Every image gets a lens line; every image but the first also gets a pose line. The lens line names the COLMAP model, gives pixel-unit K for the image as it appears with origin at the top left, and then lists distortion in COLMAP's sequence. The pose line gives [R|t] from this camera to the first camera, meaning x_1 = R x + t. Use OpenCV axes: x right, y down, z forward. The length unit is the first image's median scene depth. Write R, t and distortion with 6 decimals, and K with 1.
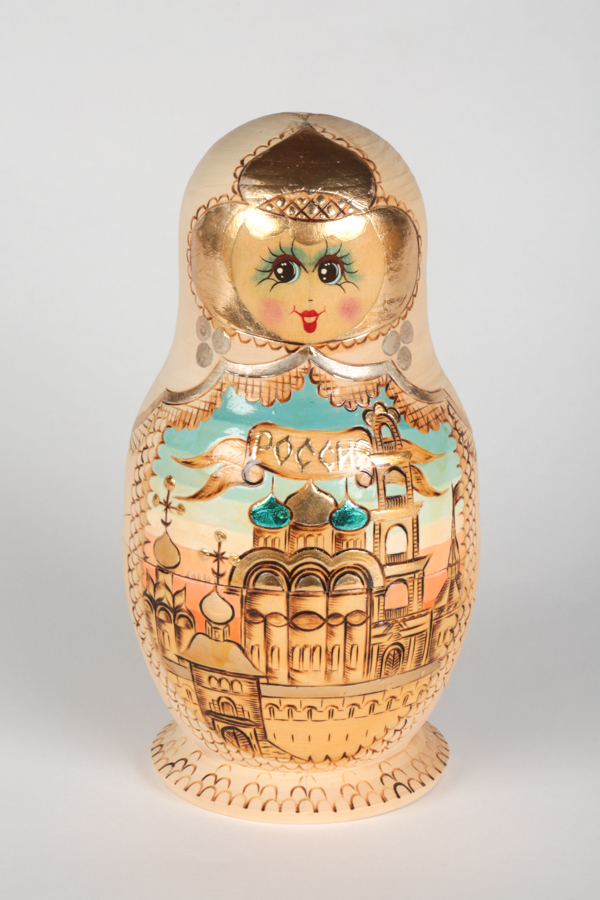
lens RADIAL K [[2712.8, 0, 442.0], [0, 2712.8, 473.3], [0, 0, 1]] dist [-0.022436, 0.516825]
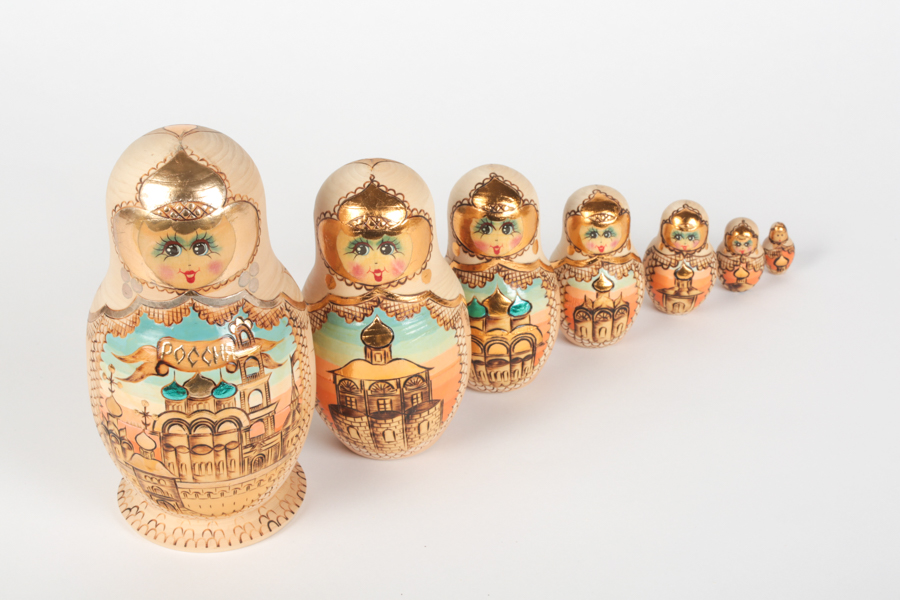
lens RADIAL K [[2712.8, 0, 464.5], [0, 2712.8, 299.7], [0, 0, 1]] dist [-0.022436, 0.516825]
pose [[0.999168, -0.029363, -0.028312, 0.153031], [0.035859, 0.963131, 0.266632, -0.450551], [0.019439, -0.267426, 0.963382, -0.521550]]
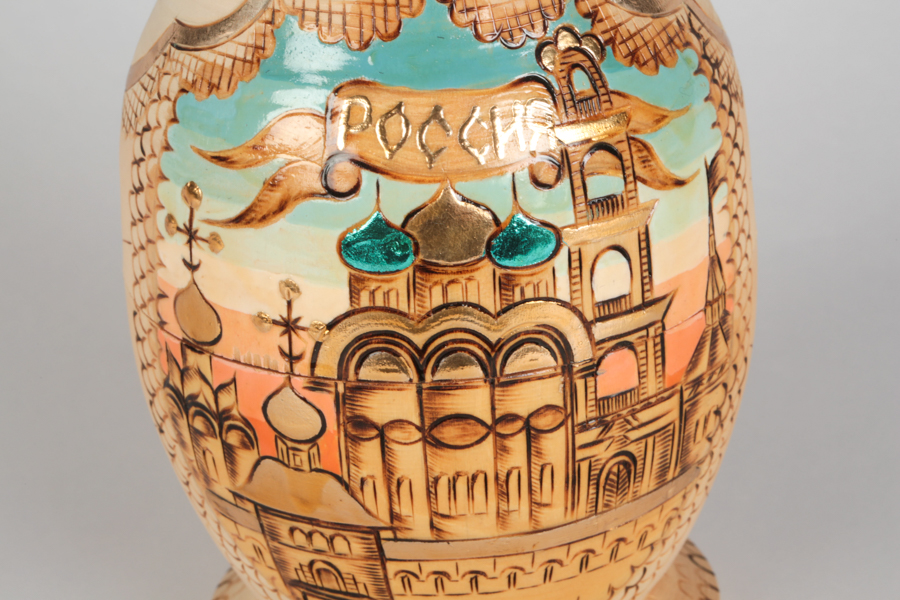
lens RADIAL K [[3033.8, 0, 611.9], [0, 3033.8, 198.7], [0, 0, 1]] dist [-0.085135, 3.814424]
pose [[0.998274, -0.057332, -0.012698, -0.007940], [0.058330, 0.993093, 0.101801, -0.052634], [0.006774, -0.102366, 0.994724, 0.387845]]
